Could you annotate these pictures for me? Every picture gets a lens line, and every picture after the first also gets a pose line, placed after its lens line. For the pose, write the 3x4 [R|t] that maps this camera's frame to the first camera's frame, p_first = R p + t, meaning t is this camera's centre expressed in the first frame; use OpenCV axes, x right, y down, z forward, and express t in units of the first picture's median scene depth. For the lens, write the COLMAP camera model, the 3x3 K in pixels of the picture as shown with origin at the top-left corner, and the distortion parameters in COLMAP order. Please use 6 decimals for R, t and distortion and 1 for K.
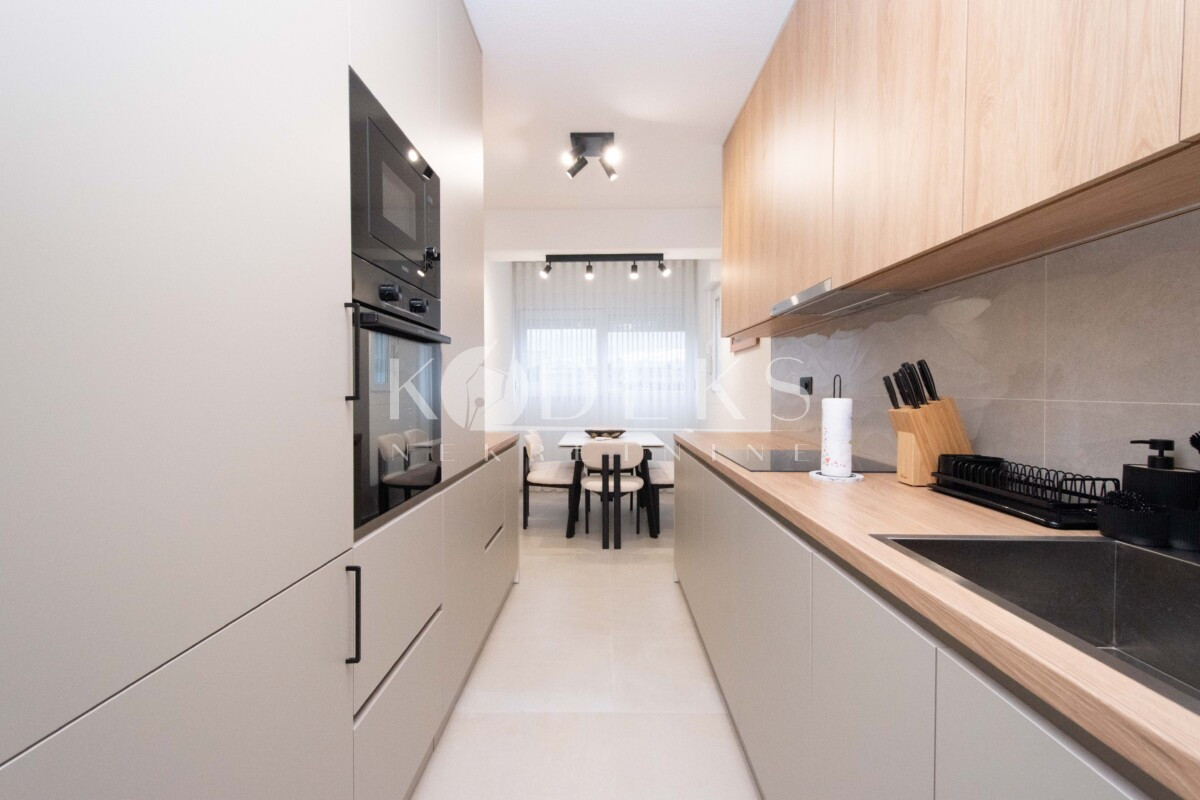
lens RADIAL K [[532.0, 0, 601.5], [0, 532.0, 399.7], [0, 0, 1]] dist [0.017563, -0.004055]
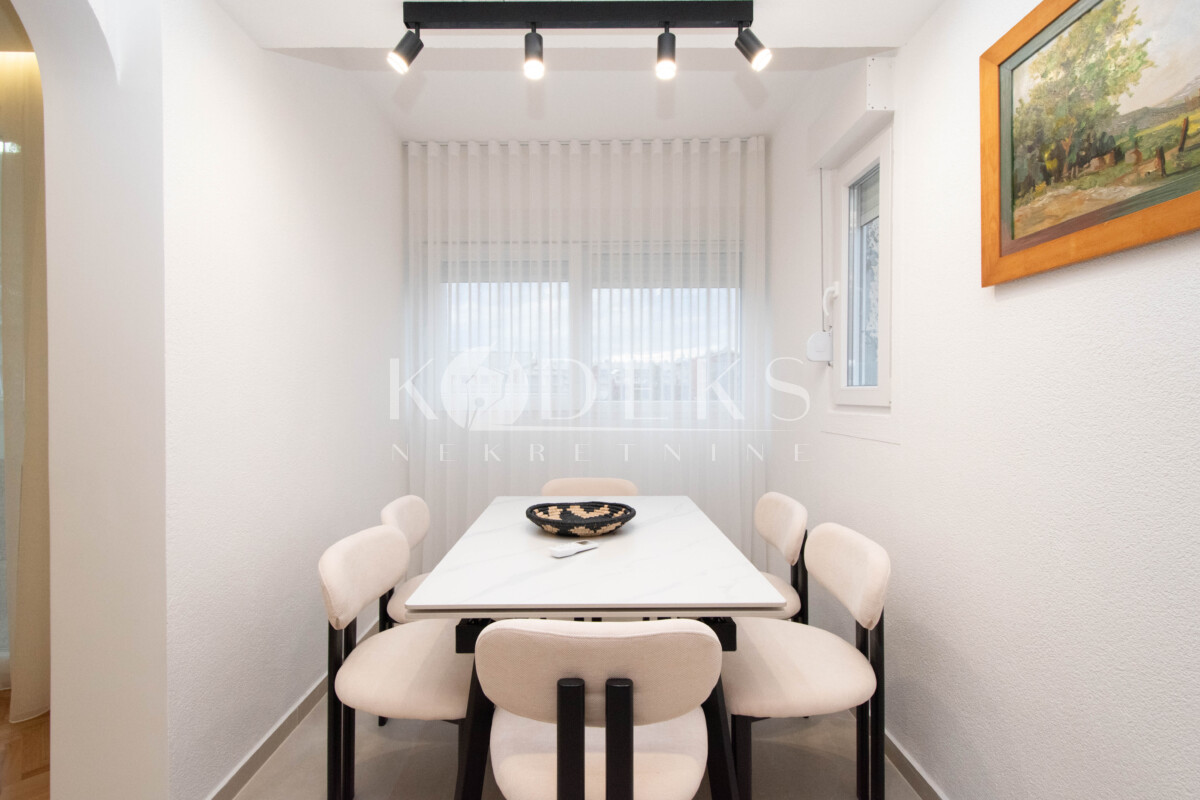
lens RADIAL K [[532.0, 0, 599.9], [0, 532.0, 394.4], [0, 0, 1]] dist [0.017563, -0.004055]
pose [[0.999751, 0.002695, 0.022140, 0.012659], [-0.002377, 0.999894, -0.014361, -0.020921], [-0.022176, 0.014304, 0.999652, 0.660606]]
